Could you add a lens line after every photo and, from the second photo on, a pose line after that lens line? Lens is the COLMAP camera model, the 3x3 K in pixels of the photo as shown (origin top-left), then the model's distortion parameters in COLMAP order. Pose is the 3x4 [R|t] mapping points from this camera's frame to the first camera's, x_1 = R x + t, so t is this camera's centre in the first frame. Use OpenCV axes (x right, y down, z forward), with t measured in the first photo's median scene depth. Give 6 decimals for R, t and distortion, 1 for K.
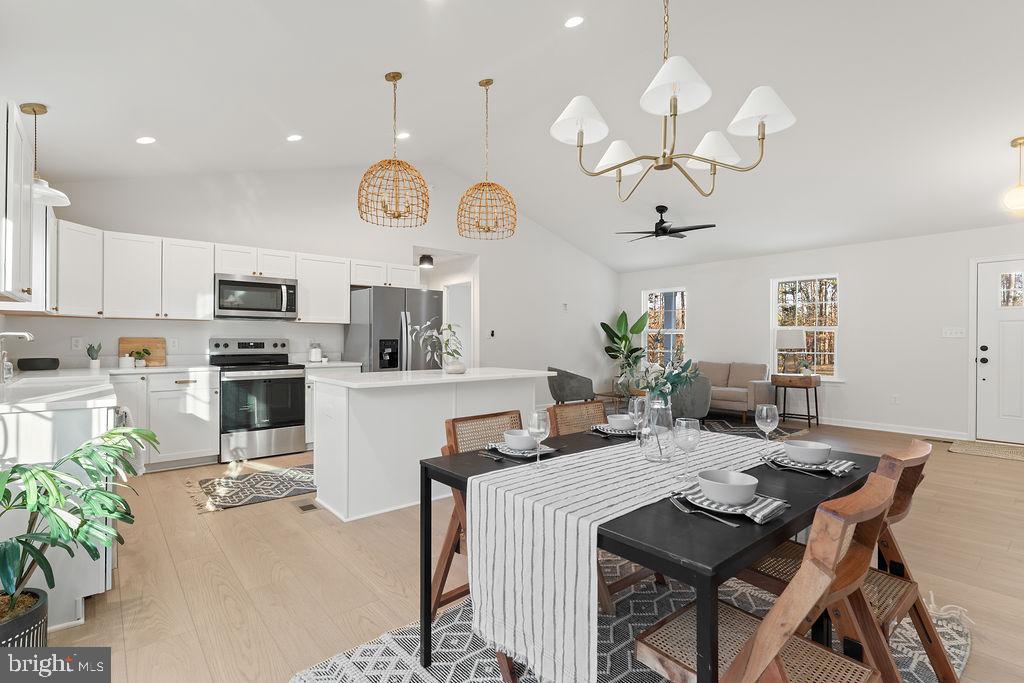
lens RADIAL K [[484.9, 0, 511.6], [0, 484.9, 340.3], [0, 0, 1]] dist [0.000860, -0.001667]
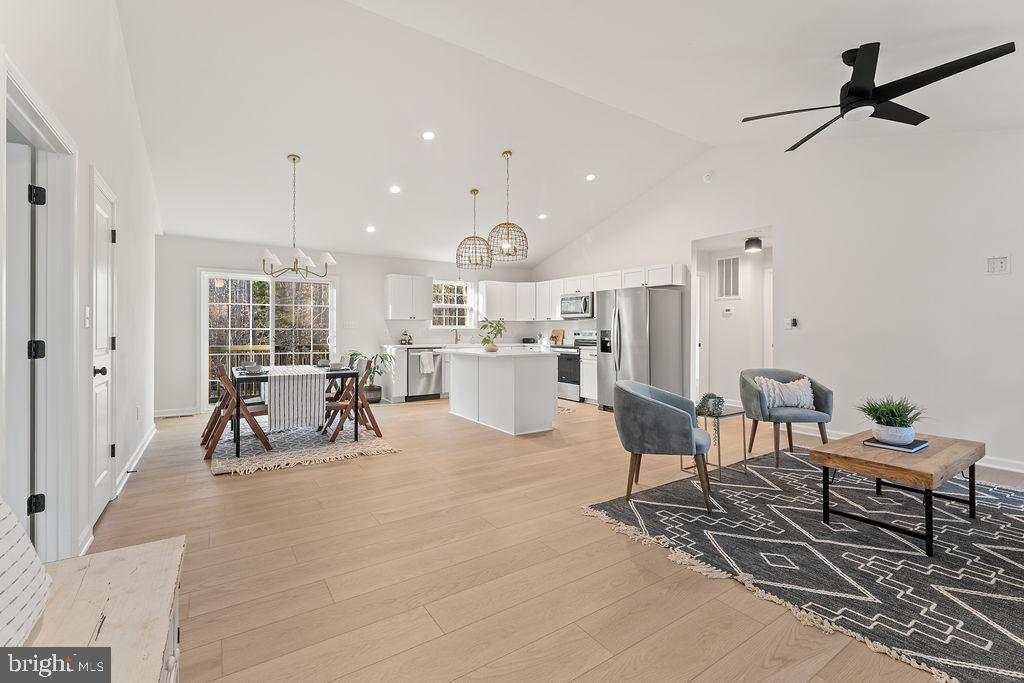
lens RADIAL K [[442.4, 0, 510.7], [0, 442.4, 328.3], [0, 0, 1]] dist [-0.003446, -0.000435]
pose [[-0.116599, -0.007630, -0.993150, 0.990021], [-0.002702, 0.999969, -0.007365, 0.001944], [0.993175, 0.001825, -0.116616, 0.916150]]
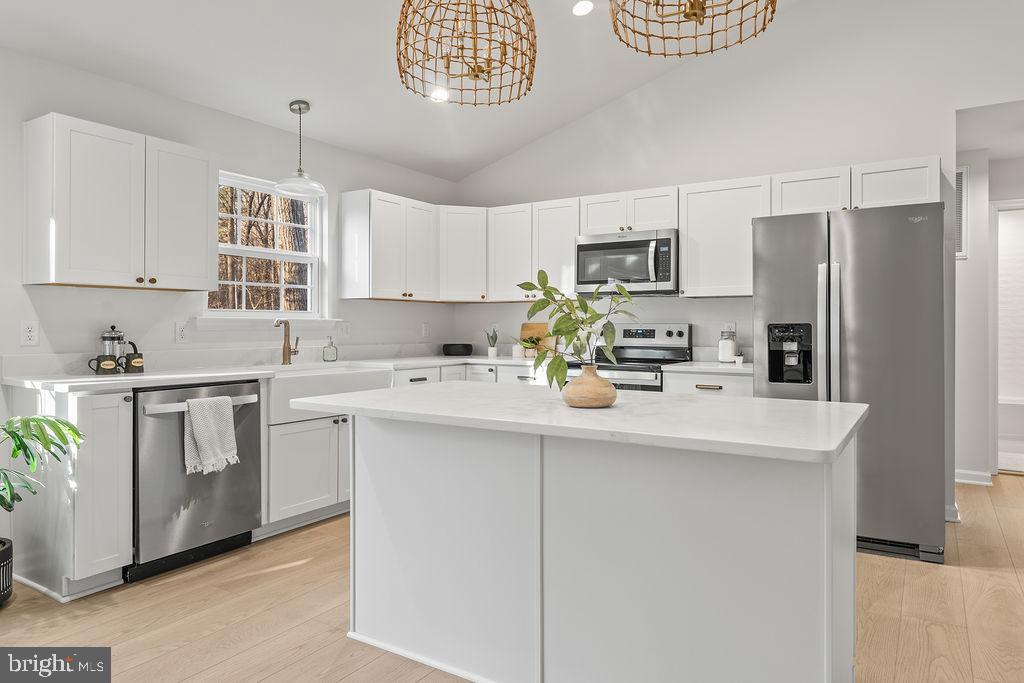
lens RADIAL K [[642.8, 0, 560.0], [0, 642.8, 326.2], [0, 0, 1]] dist [0.022570, -0.001144]
pose [[0.327963, -0.002211, -0.944688, 0.292076], [0.000400, 0.999997, -0.002201, 0.002219], [0.944690, 0.000344, 0.327963, 0.592863]]
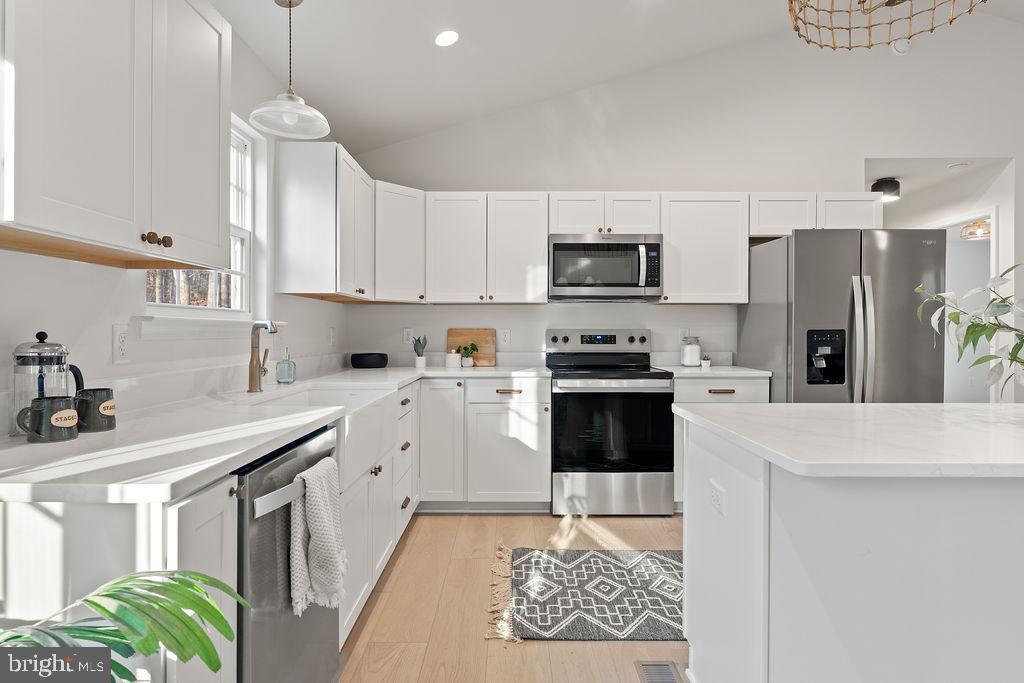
lens RADIAL K [[556.2, 0, 512.4], [0, 556.2, 338.5], [0, 0, 1]] dist [-0.000397, 0.000761]
pose [[0.763606, 0.005754, -0.645657, -0.128133], [0.001816, 0.999937, 0.011059, 0.000557], [0.645680, -0.009617, 0.763547, 0.331290]]
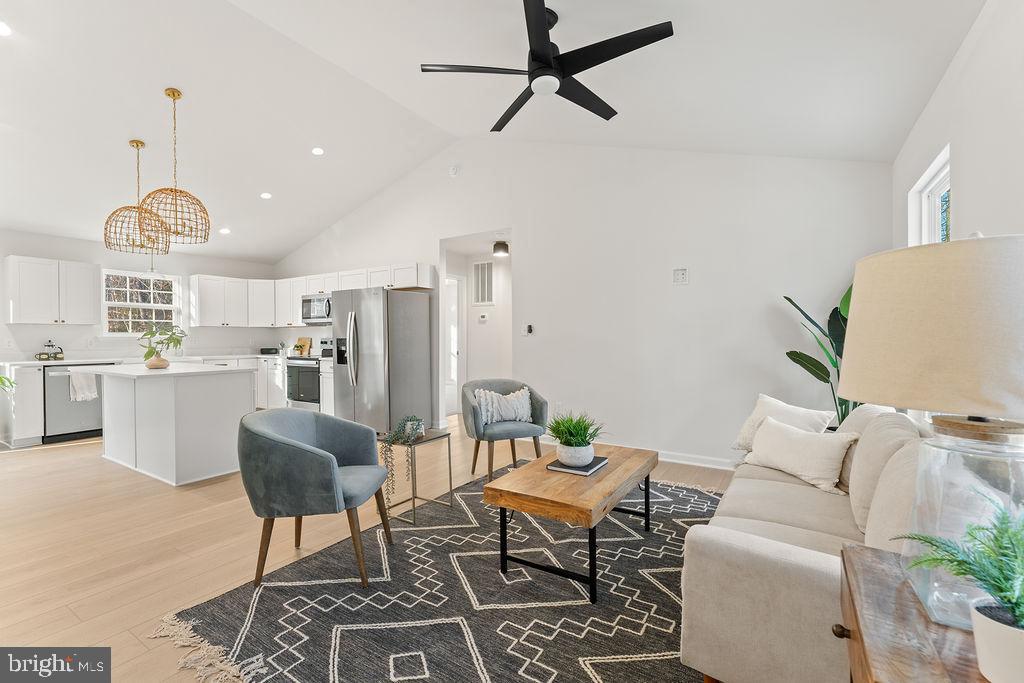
lens RADIAL K [[442.4, 0, 510.0], [0, 442.4, 340.3], [0, 0, 1]] dist [-0.003446, -0.000435]
pose [[0.299227, 0.001530, -0.954181, 0.840160], [0.004006, 0.999988, 0.002859, 0.001576], [0.954174, -0.004678, 0.299217, 1.100847]]
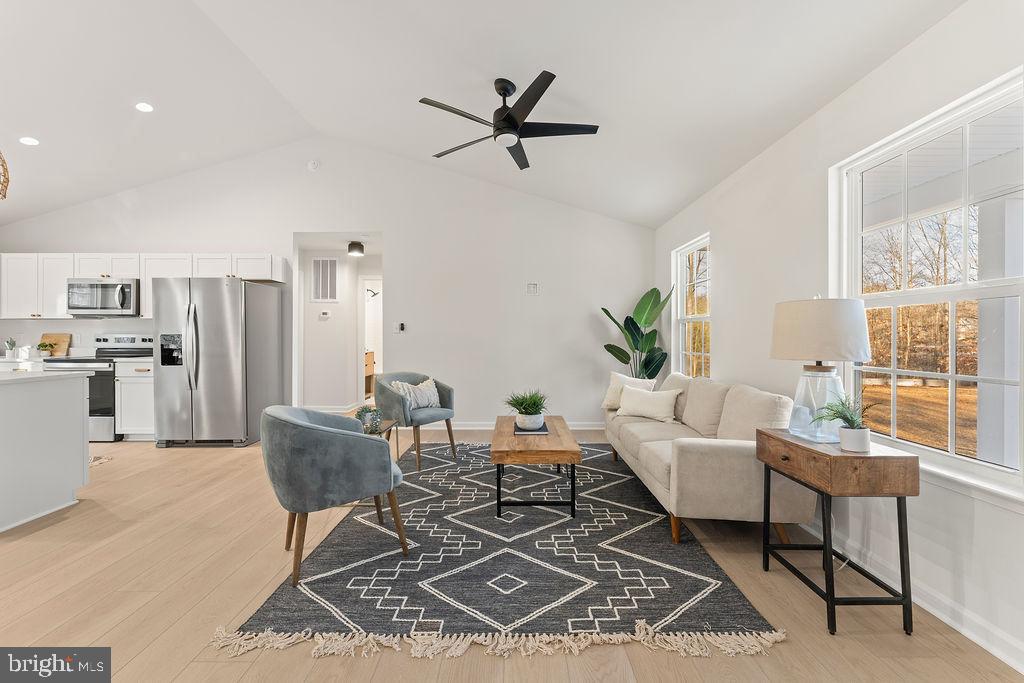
lens RADIAL K [[413.9, 0, 511.0], [0, 413.9, 337.3], [0, 0, 1]] dist [0.002307, -0.000832]
pose [[0.762558, 0.000096, -0.646920, 0.775804], [0.001329, 0.999998, 0.001714, 0.003393], [0.646919, -0.002167, 0.762556, 0.845920]]
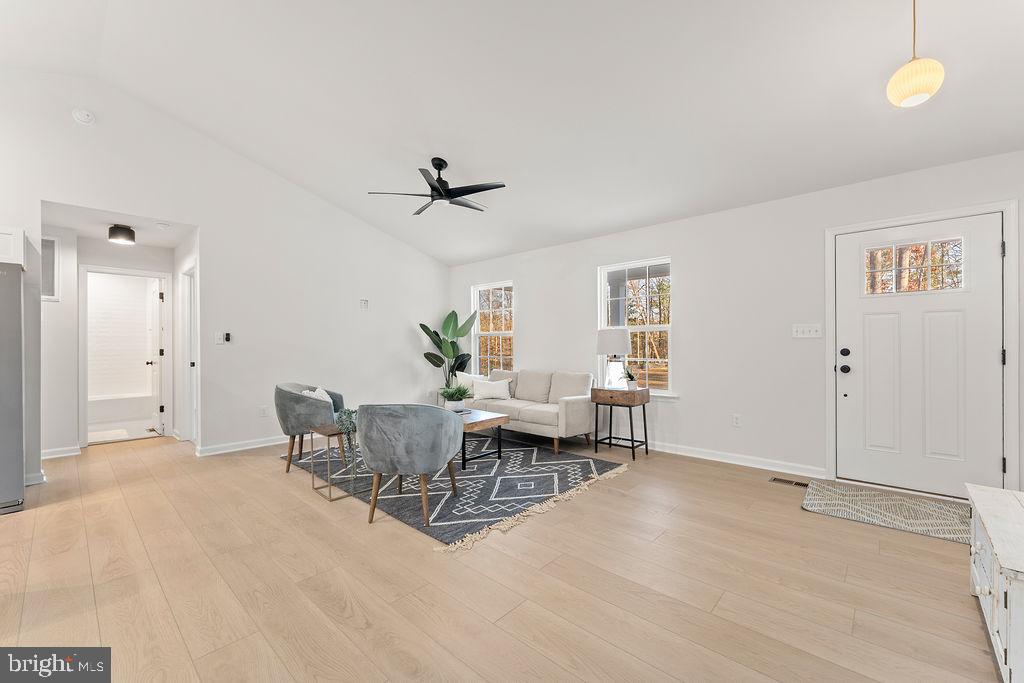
lens RADIAL K [[413.9, 0, 512.0], [0, 413.9, 343.8], [0, 0, 1]] dist [0.002307, -0.000832]
pose [[0.992188, -0.008465, 0.124465, 0.434172], [0.008836, 0.999958, -0.002430, 0.001276], [-0.124439, 0.003511, 0.992221, 0.480180]]
